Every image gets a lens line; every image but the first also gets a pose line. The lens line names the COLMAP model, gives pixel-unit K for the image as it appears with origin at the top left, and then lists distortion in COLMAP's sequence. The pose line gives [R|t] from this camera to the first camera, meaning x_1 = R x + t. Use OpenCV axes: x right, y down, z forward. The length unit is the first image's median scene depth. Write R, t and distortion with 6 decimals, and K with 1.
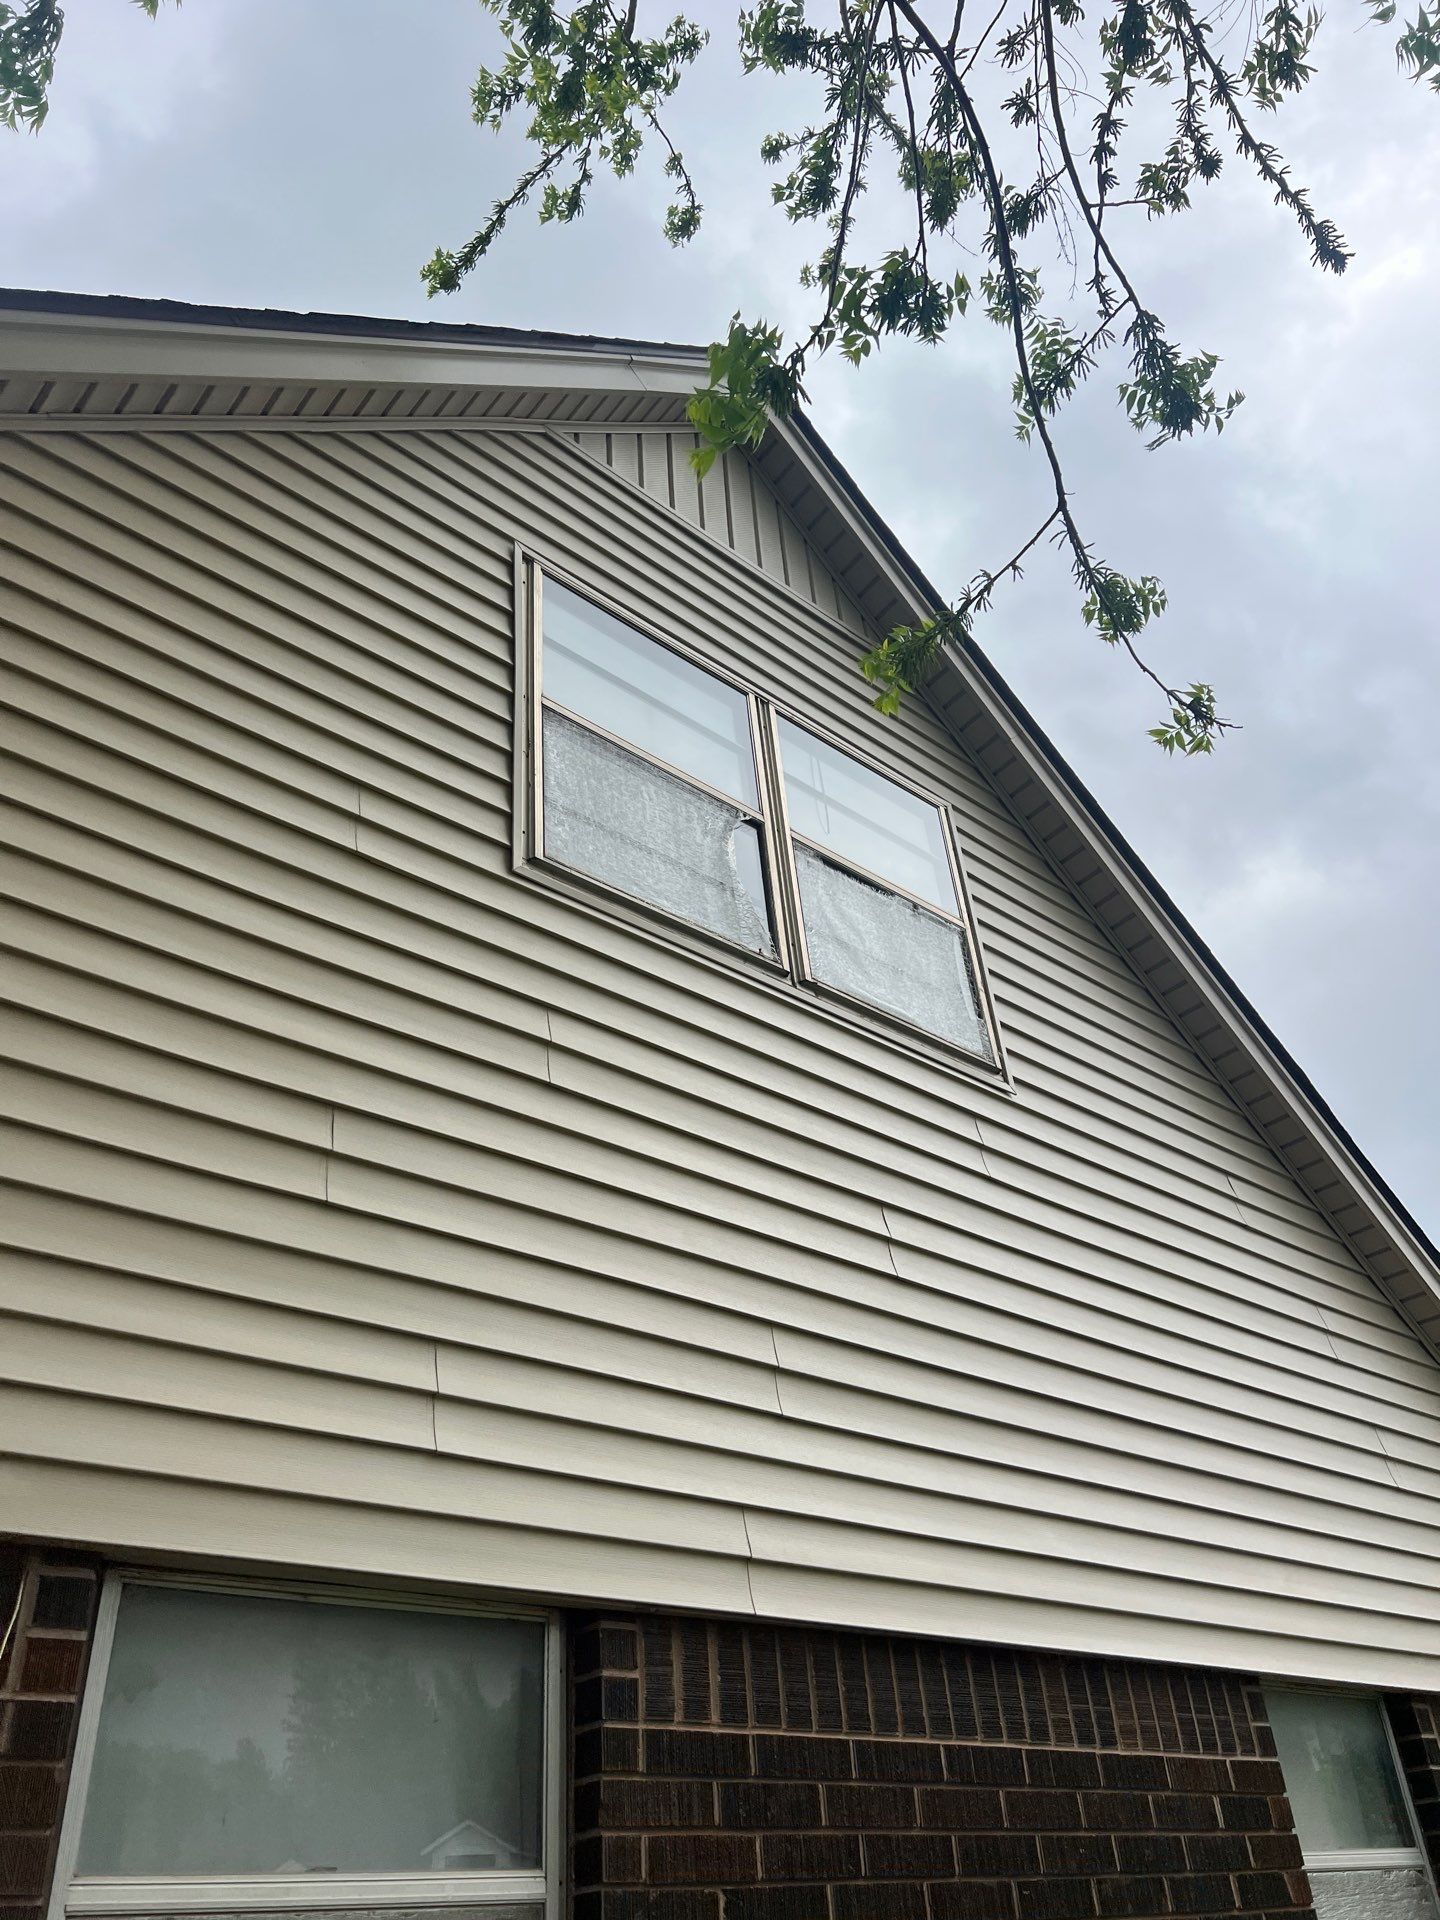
lens RADIAL K [[1455.2, 0, 719.6], [0, 1455.2, 959.8], [0, 0, 1]] dist [0.058816, -0.056043]
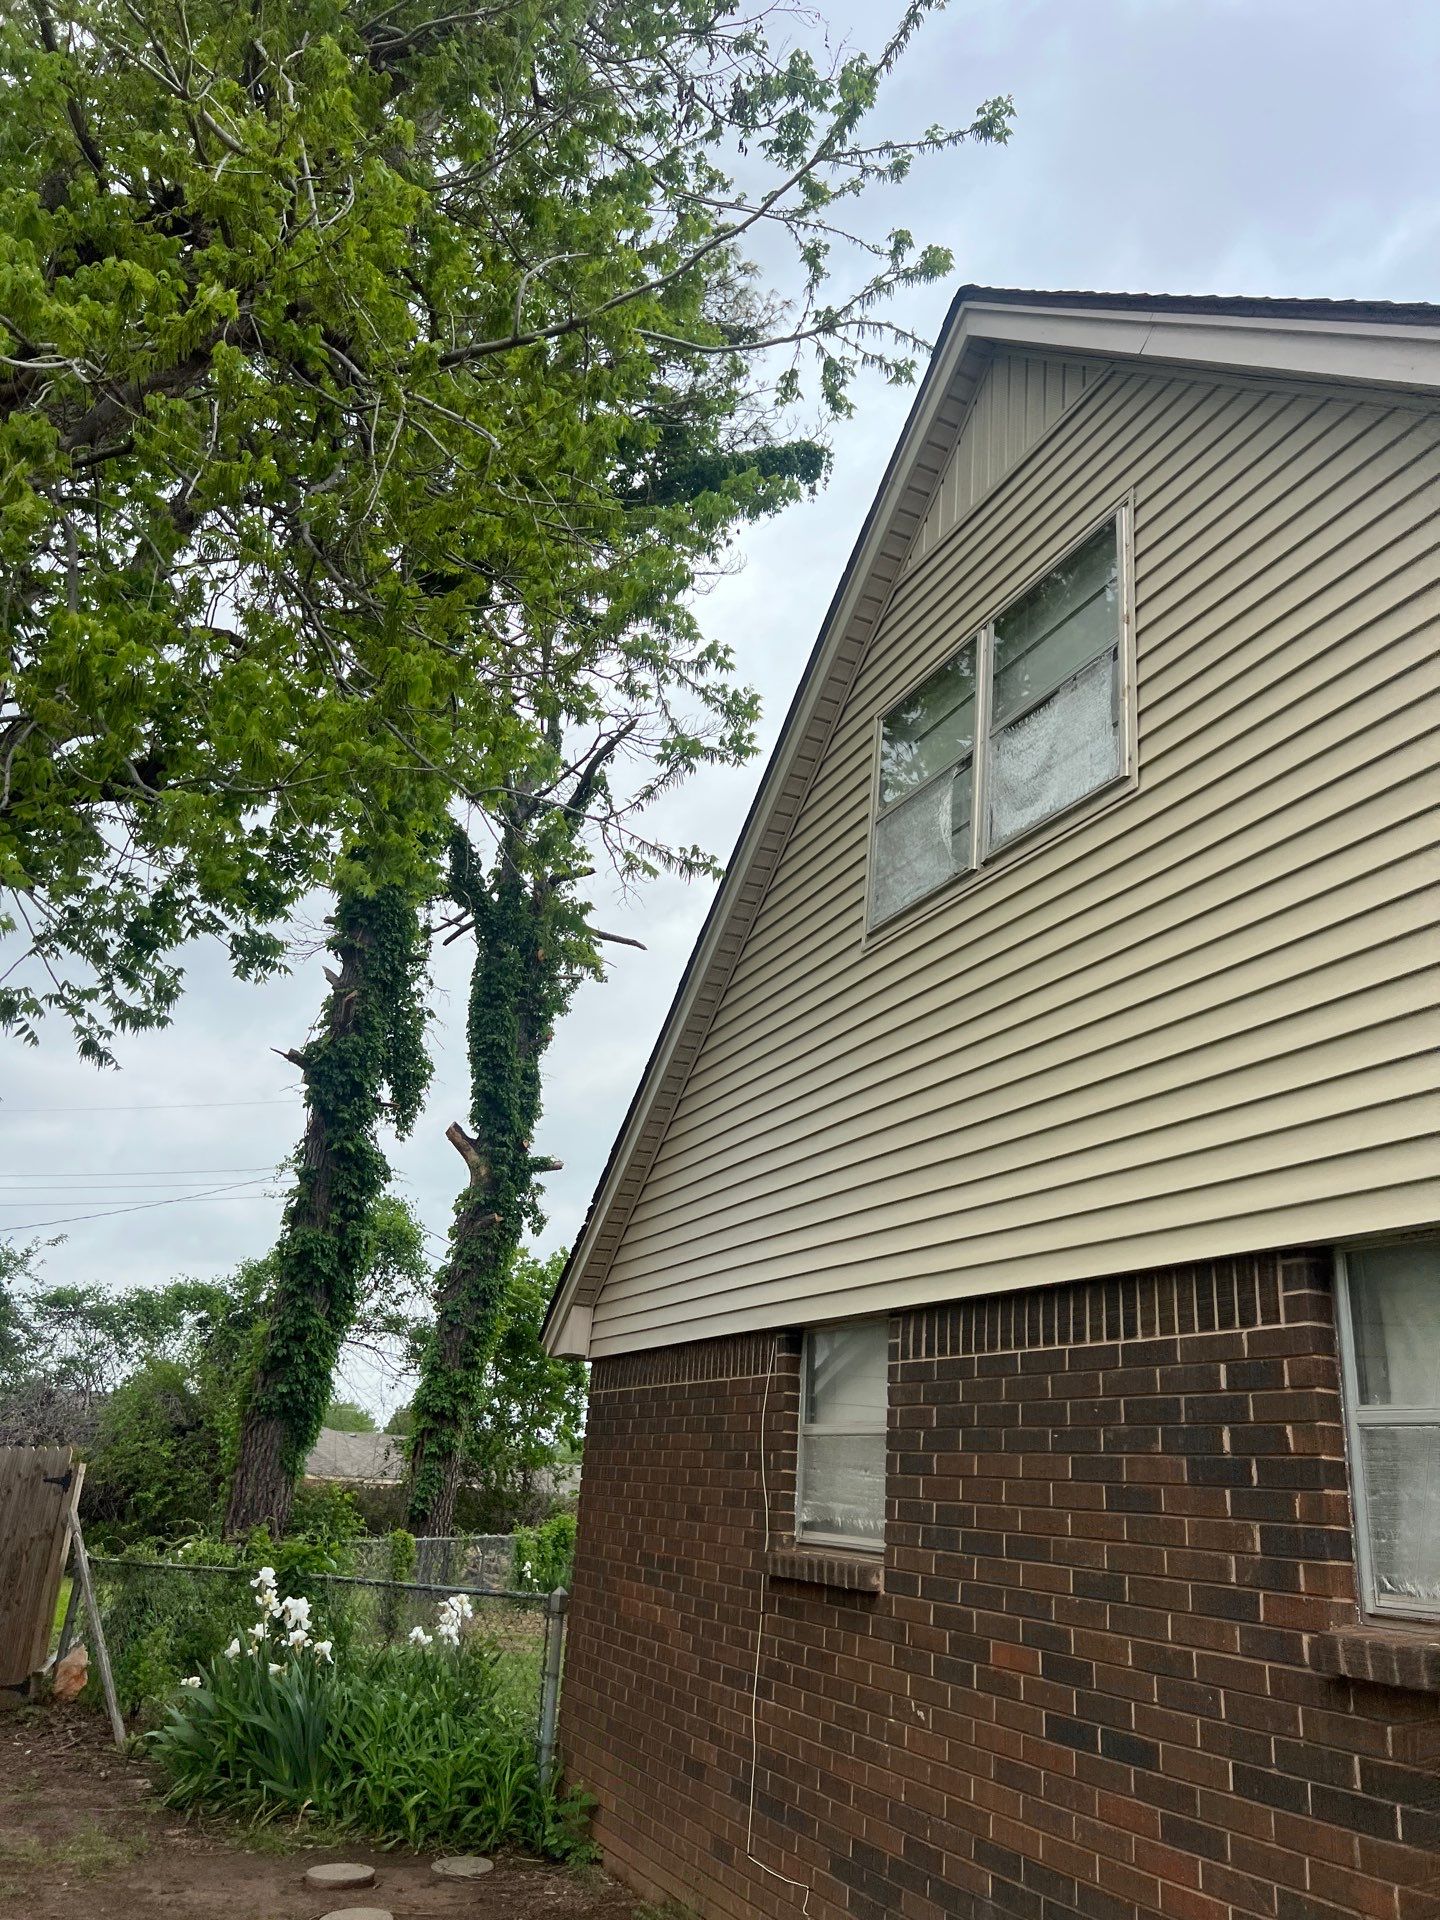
lens RADIAL K [[1455.2, 0, 729.5], [0, 1455.2, 967.4], [0, 0, 1]] dist [0.058816, -0.056043]
pose [[-0.297649, -0.280941, -0.912402, 1.648497], [0.505025, 0.764707, -0.400216, 0.630183], [0.810158, -0.579909, -0.085732, 1.028149]]
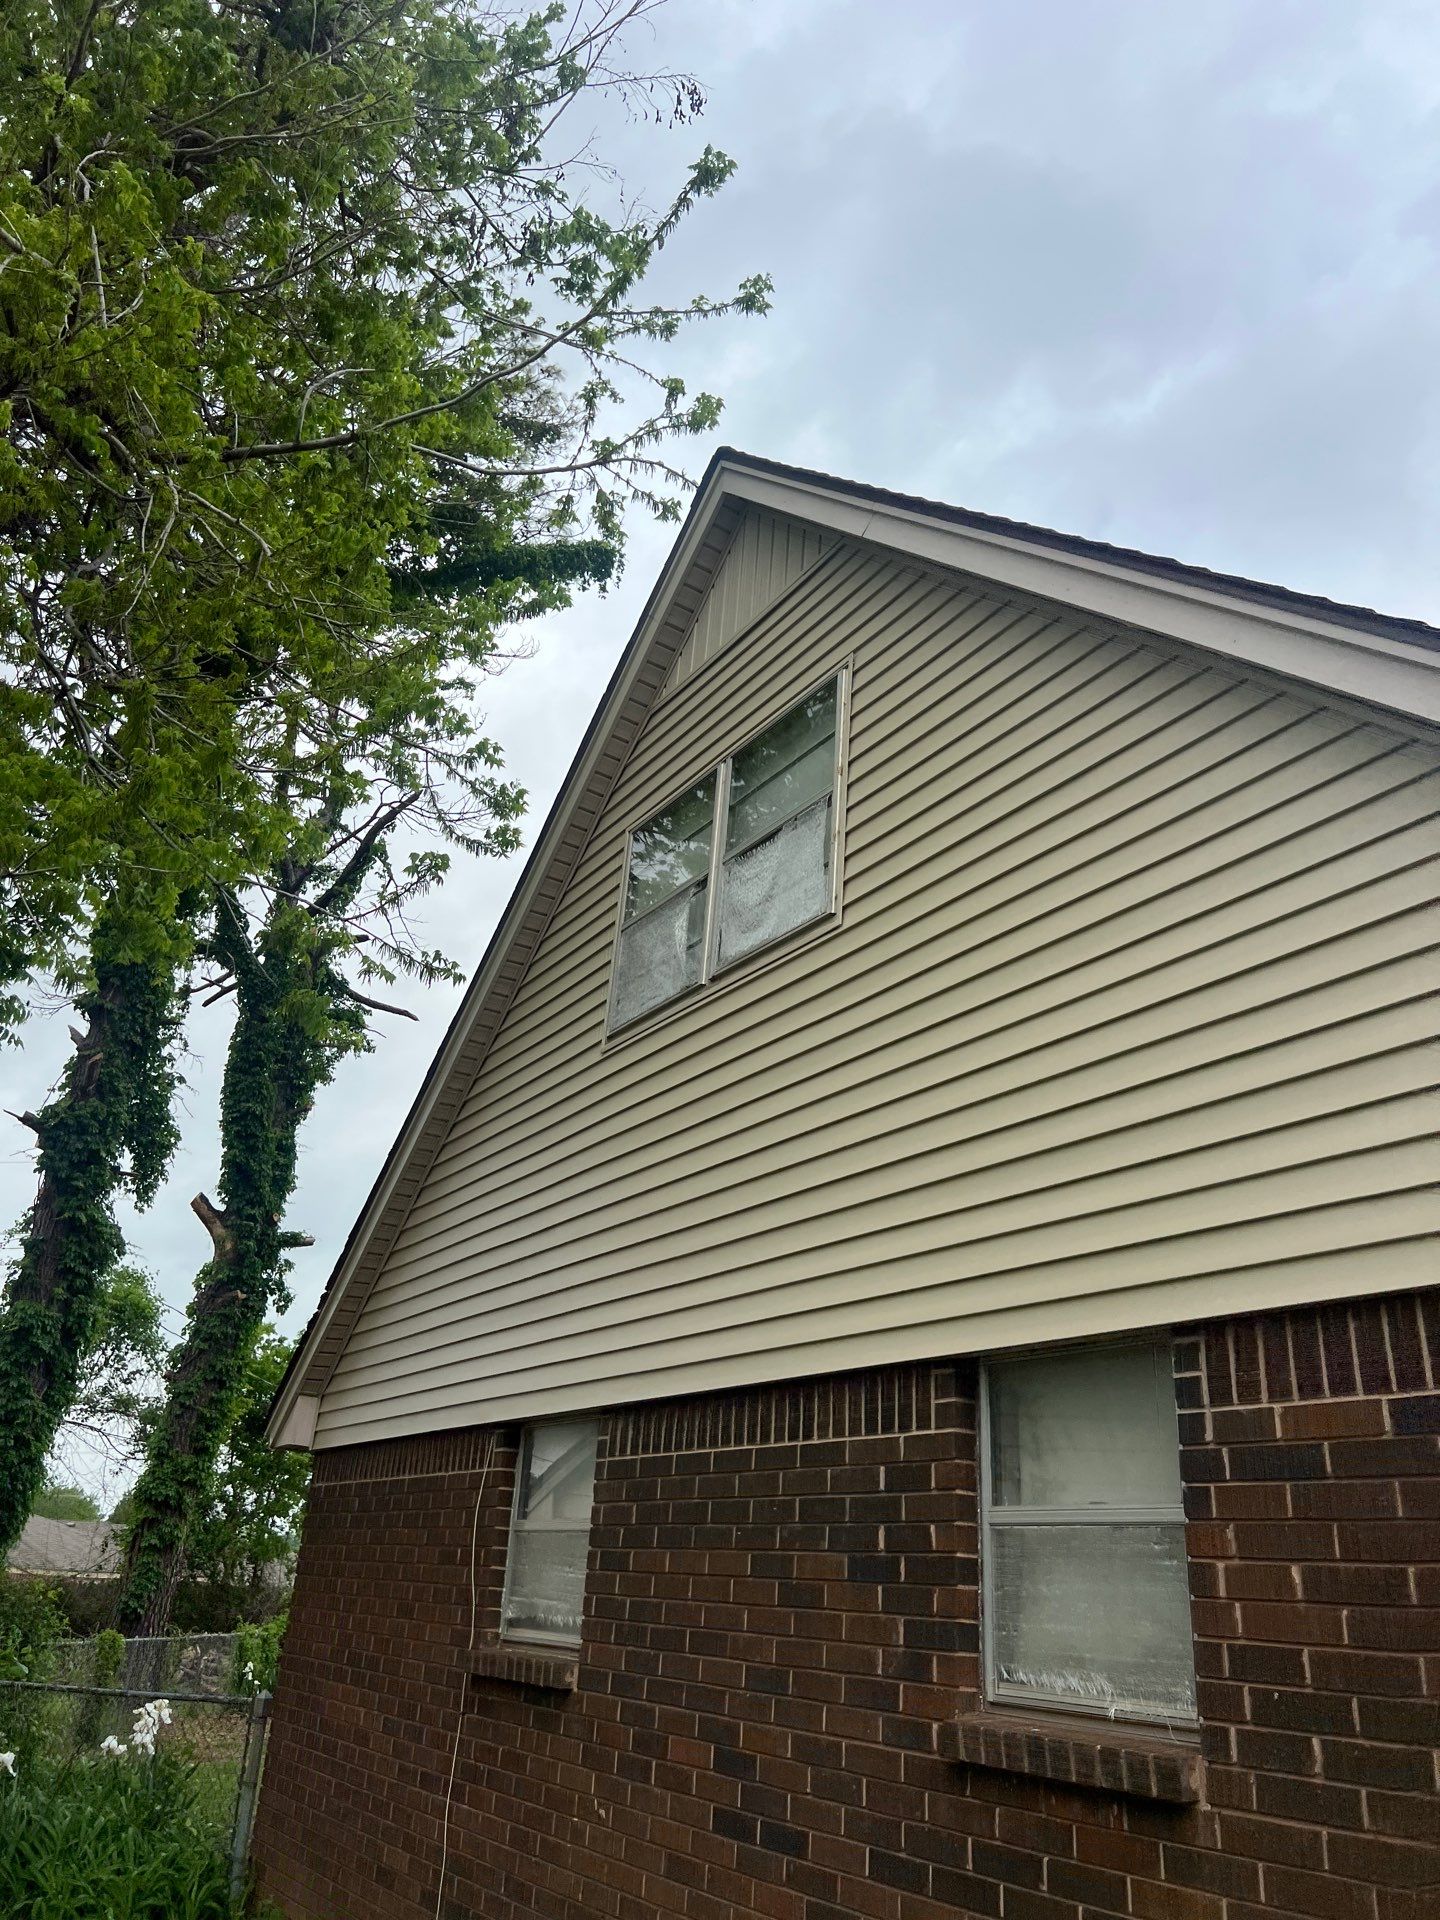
lens RADIAL K [[1455.2, 0, 717.5], [0, 1455.2, 945.7], [0, 0, 1]] dist [0.058816, -0.056043]
pose [[-0.154252, -0.351513, -0.923388, 1.730004], [0.521931, 0.764544, -0.378233, 0.663323], [0.838925, -0.540288, 0.065533, 1.104462]]
